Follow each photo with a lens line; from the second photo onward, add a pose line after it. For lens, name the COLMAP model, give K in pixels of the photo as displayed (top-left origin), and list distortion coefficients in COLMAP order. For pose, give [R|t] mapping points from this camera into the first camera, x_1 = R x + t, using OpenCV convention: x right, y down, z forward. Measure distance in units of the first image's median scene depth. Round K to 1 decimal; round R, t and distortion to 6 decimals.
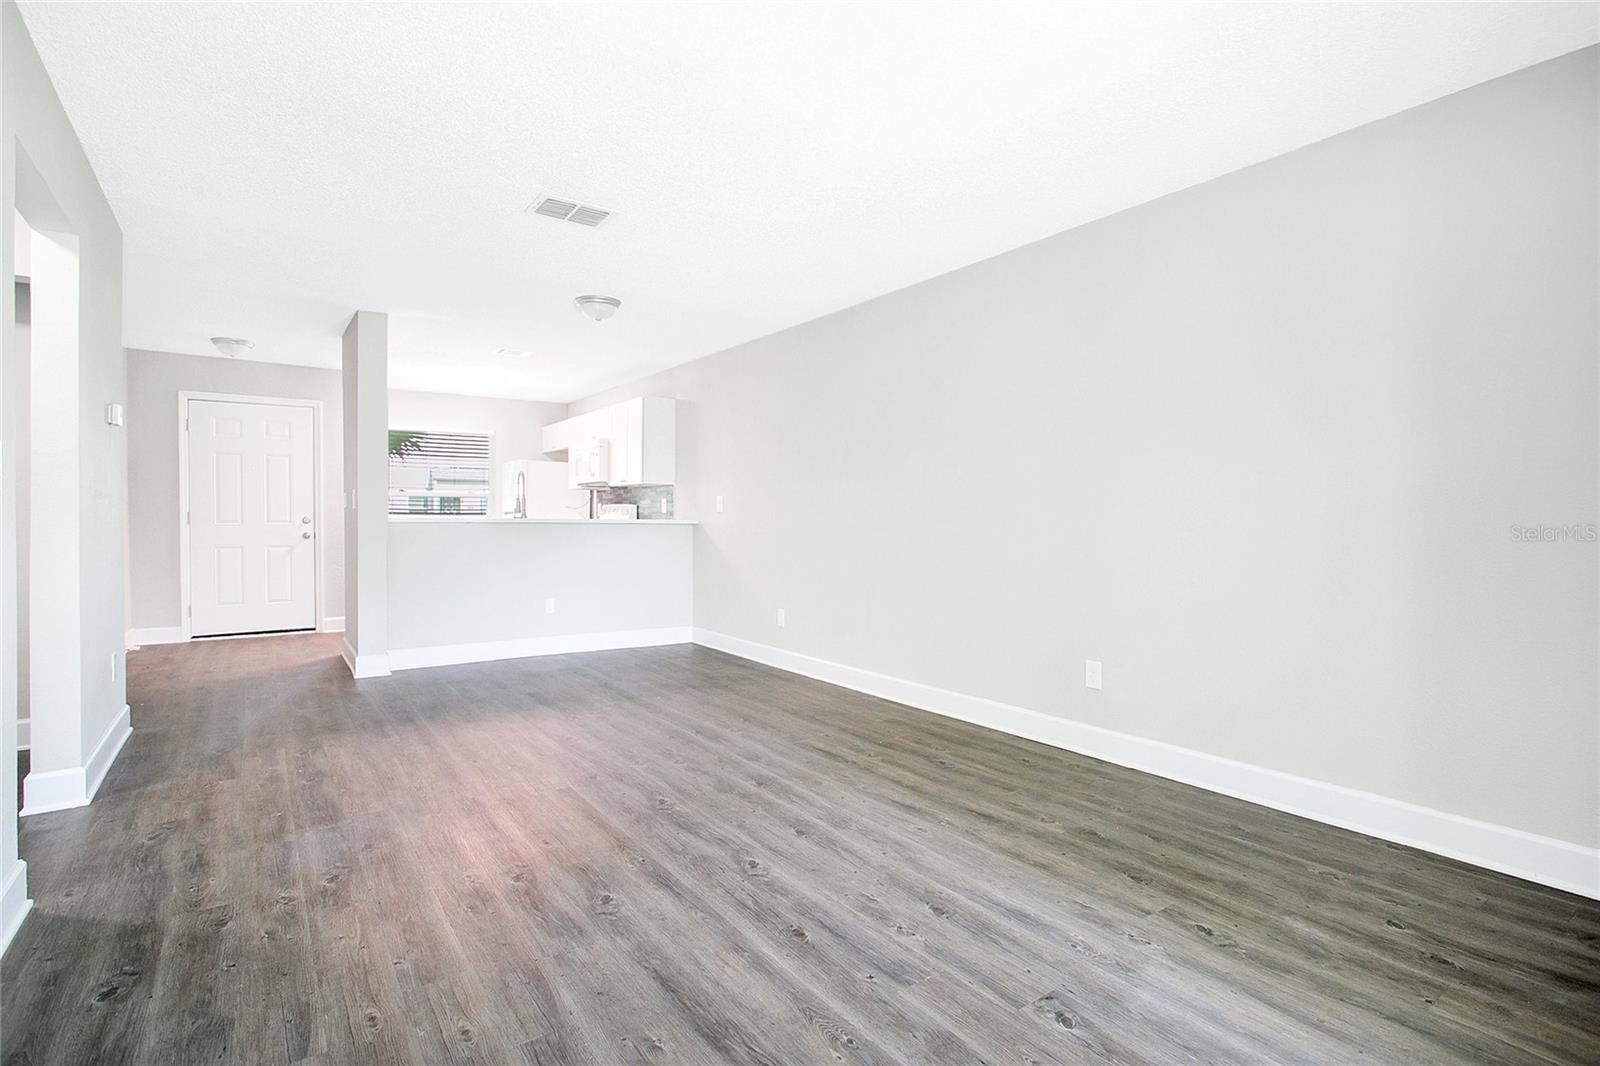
lens RADIAL K [[772.4, 0, 793.6], [0, 772.4, 519.6], [0, 0, 1]] dist [-0.014347, 0.001228]
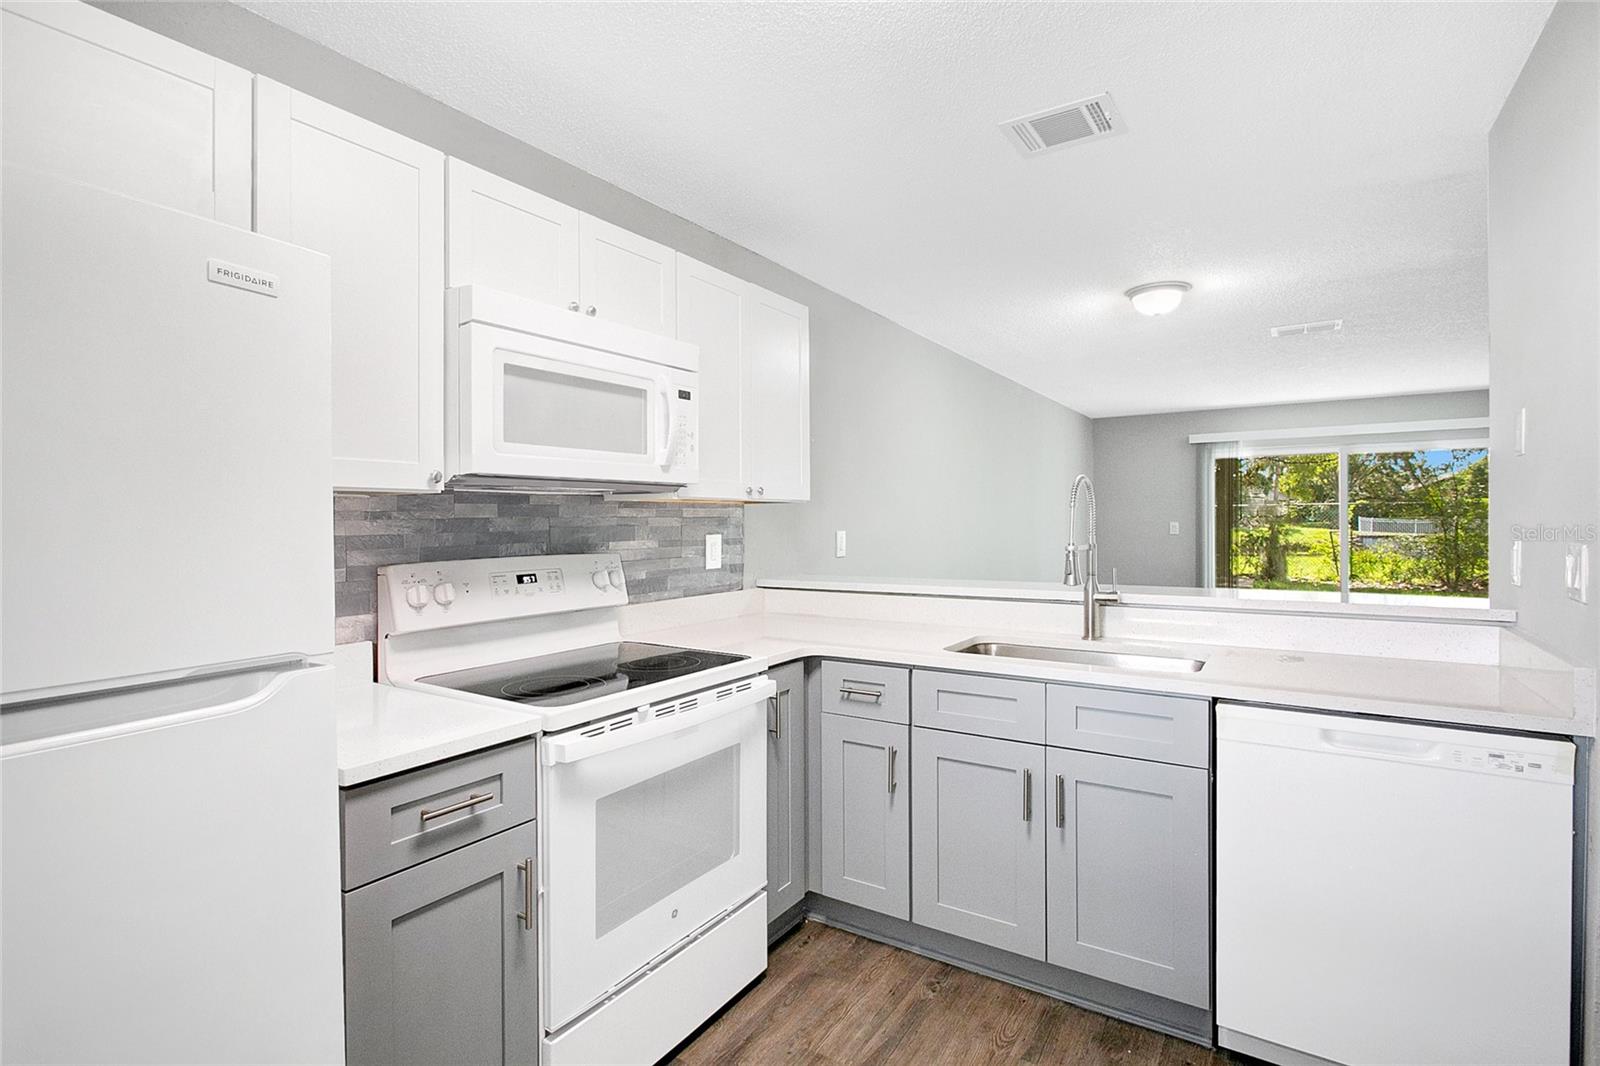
lens RADIAL K [[772.4, 0, 793.6], [0, 772.4, 519.6], [0, 0, 1]] dist [-0.014347, 0.001228]
pose [[-0.361314, -0.001775, 0.932442, -1.379738], [0.006335, 0.999970, 0.004358, -0.088761], [-0.932422, 0.007482, -0.361293, 2.631479]]
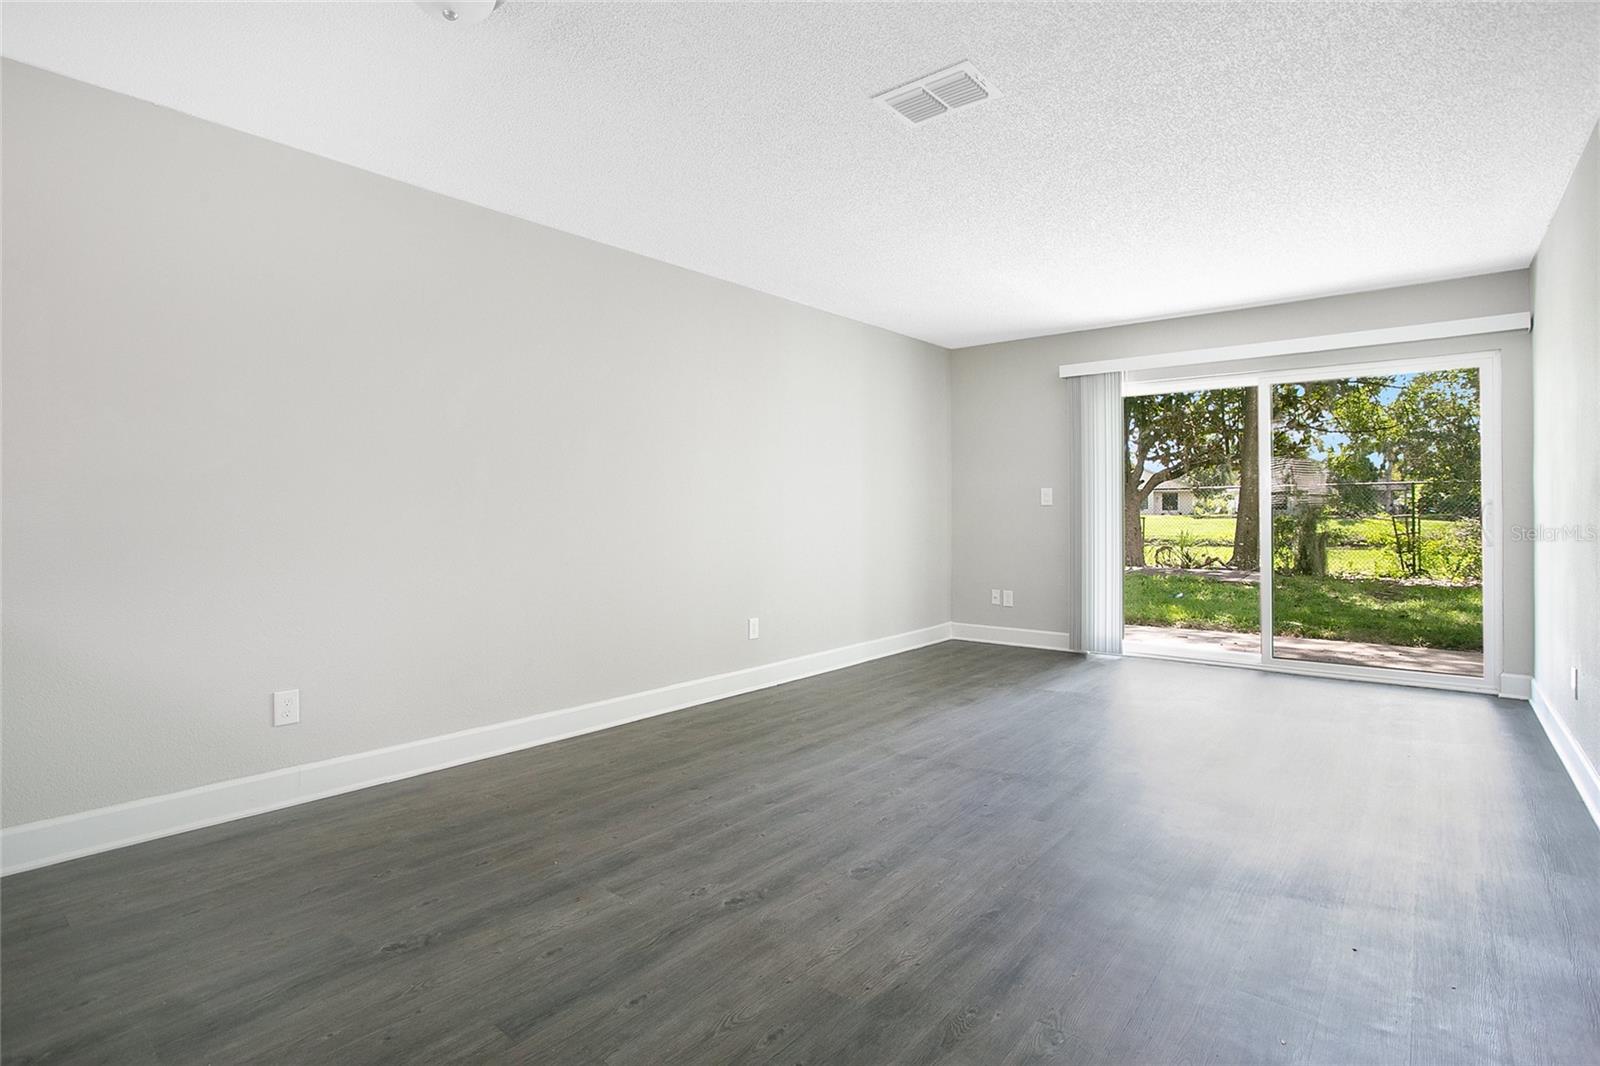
lens RADIAL K [[797.5, 0, 797.4], [0, 797.5, 501.8], [0, 0, 1]] dist [-0.043222, 0.000176]
pose [[-0.261434, 0.004930, 0.965209, -1.102153], [-0.001186, 0.999985, -0.005429, -0.006486], [-0.965221, -0.002564, -0.261424, 1.507611]]
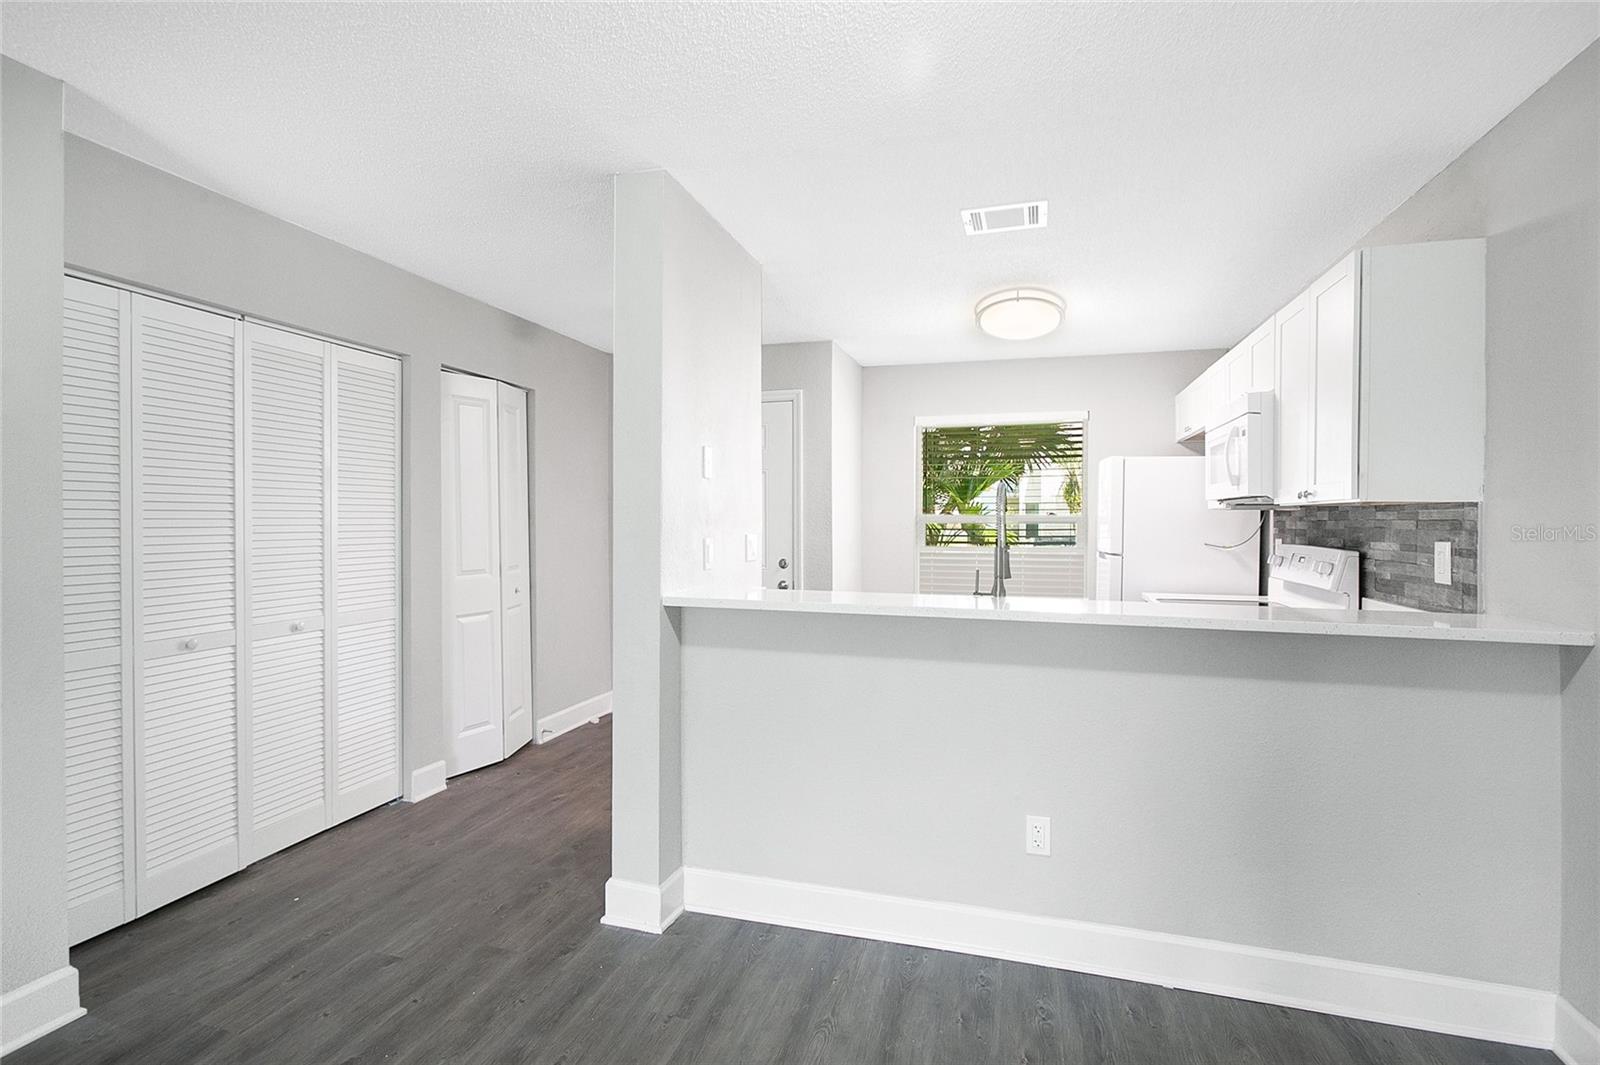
lens RADIAL K [[763.0, 0, 791.7], [0, 763.0, 520.2], [0, 0, 1]] dist [0.001199, 0.000571]
pose [[0.614854, 0.000323, -0.788641, -0.183187], [-0.003155, 0.999993, -0.002050, -0.084210], [0.788635, 0.003748, 0.614850, 1.325368]]
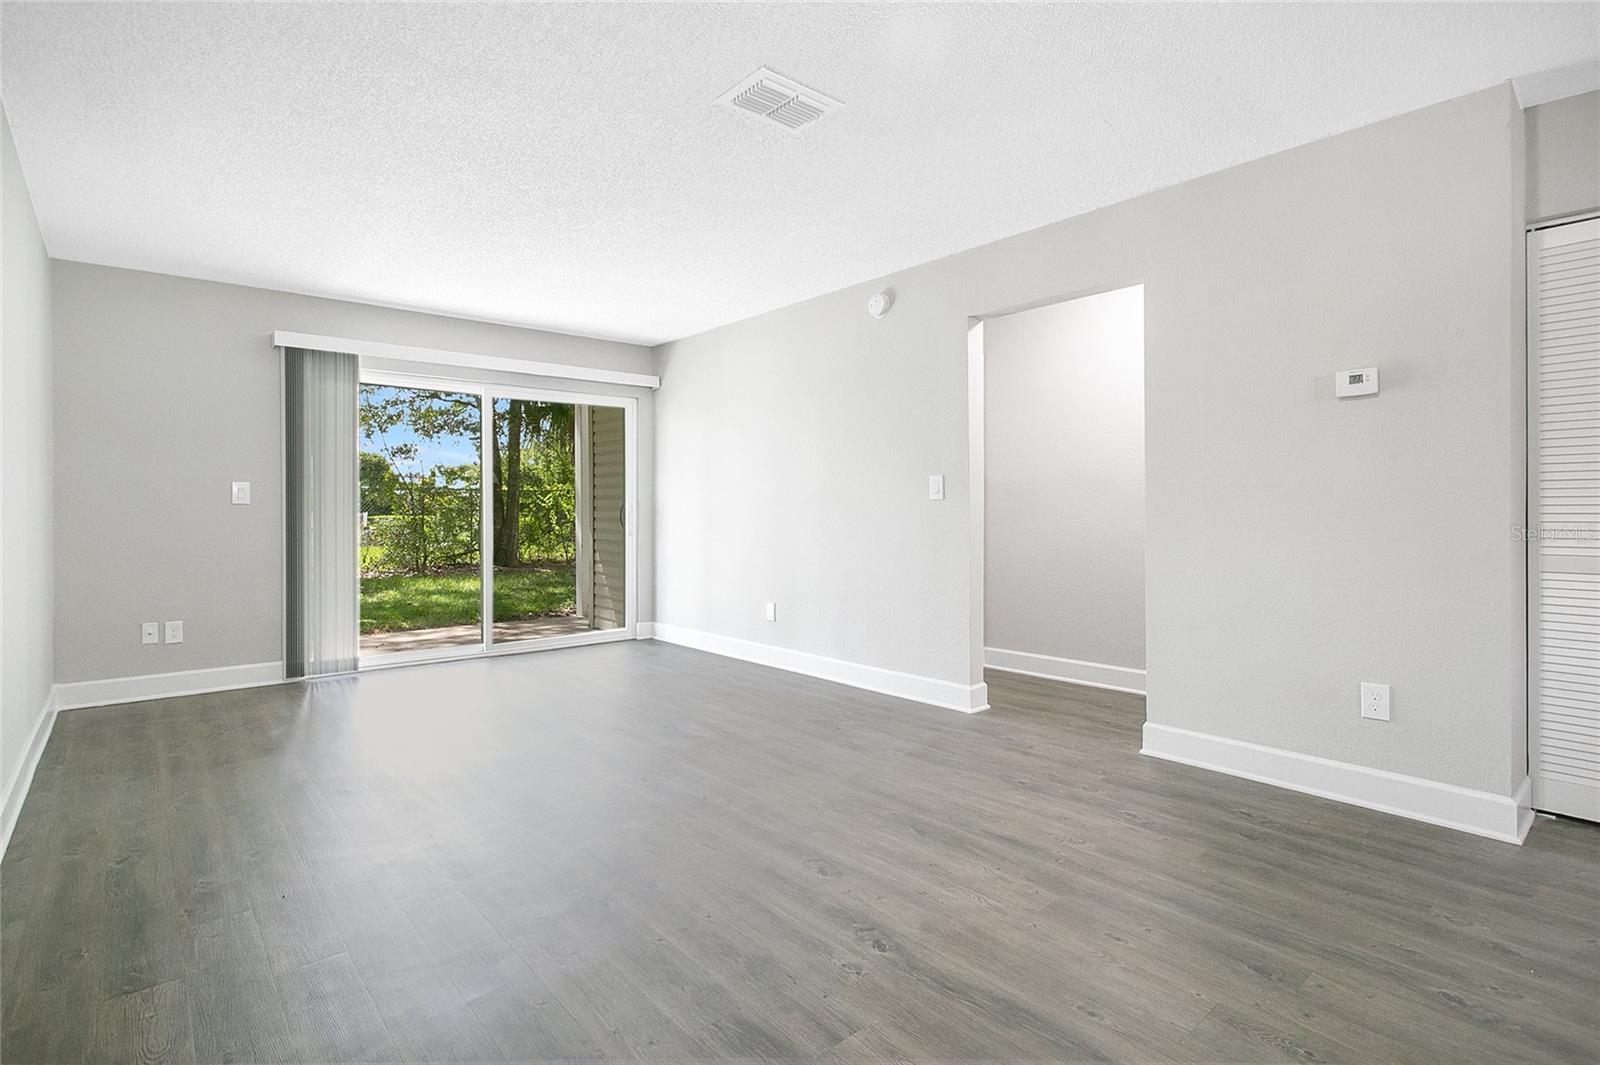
lens RADIAL K [[772.4, 0, 793.6], [0, 772.4, 519.1], [0, 0, 1]] dist [-0.014347, 0.001228]
pose [[-0.996255, -0.002682, -0.086417, -0.269956], [-0.003611, 0.999937, 0.010593, 0.000536], [0.086383, 0.010865, -0.996203, 1.985666]]
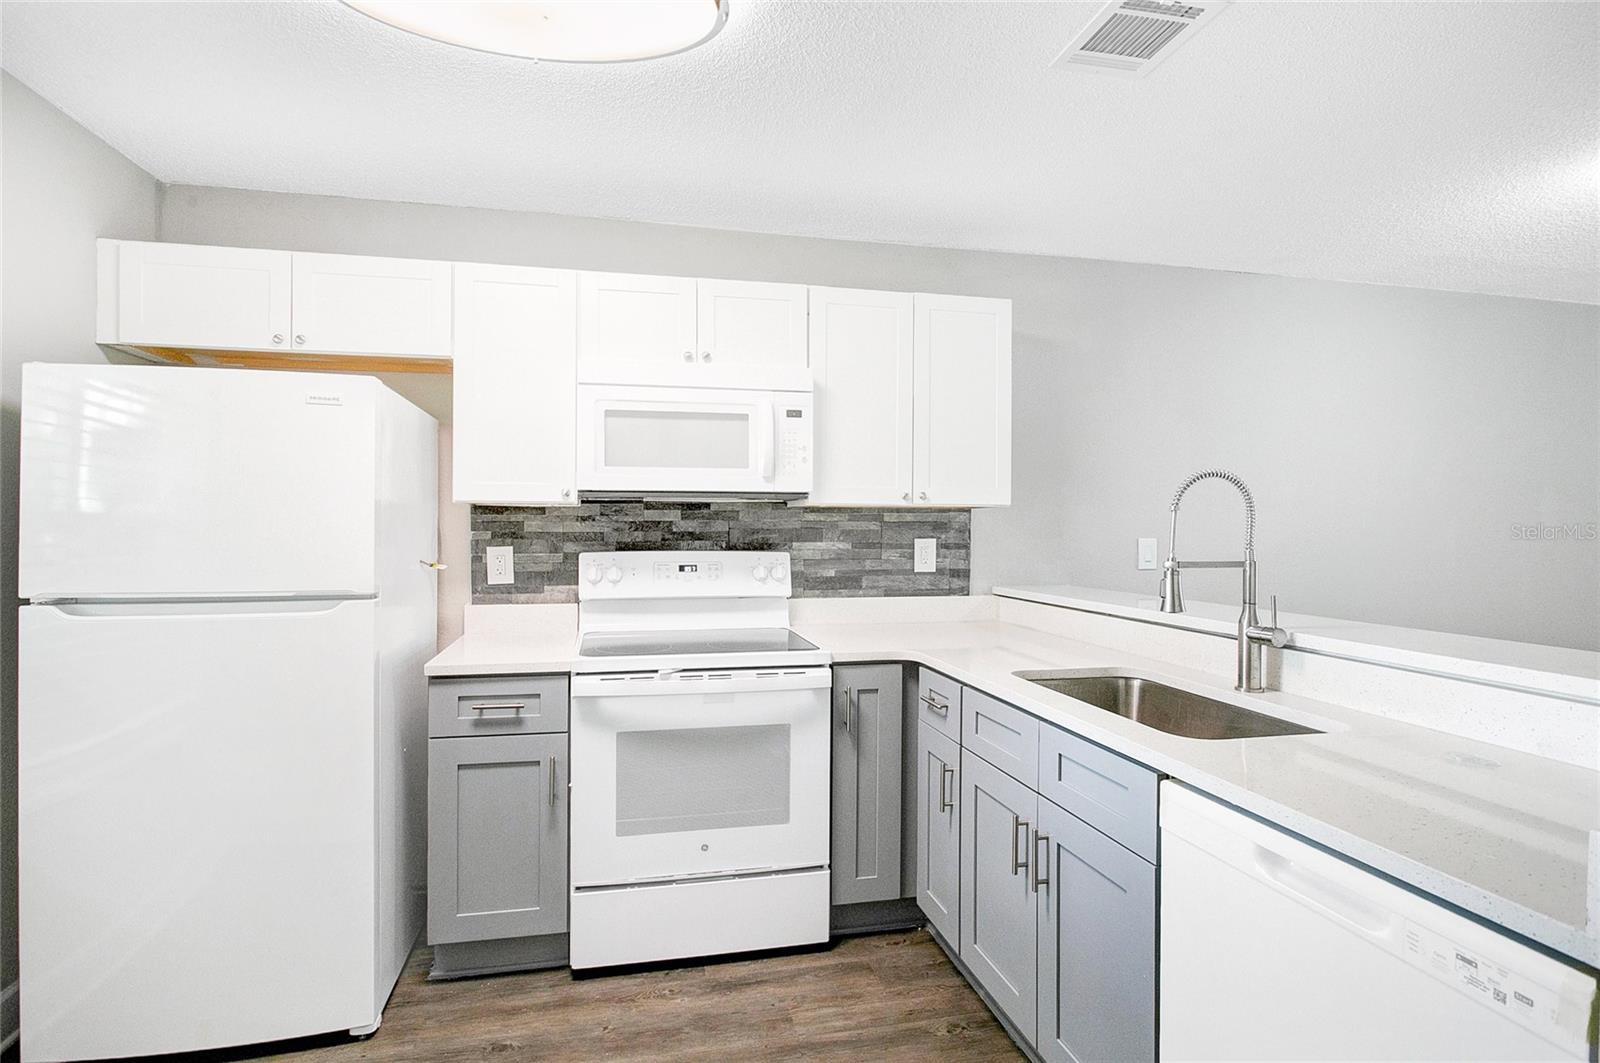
lens RADIAL K [[802.3, 0, 799.0], [0, 802.3, 524.5], [0, 0, 1]] dist [-0.000834, -0.000356]
pose [[0.401938, -0.003480, 0.915660, -1.450433], [-0.000623, 0.999992, 0.004073, -0.088598], [-0.915667, -0.002208, 0.401932, 2.085384]]
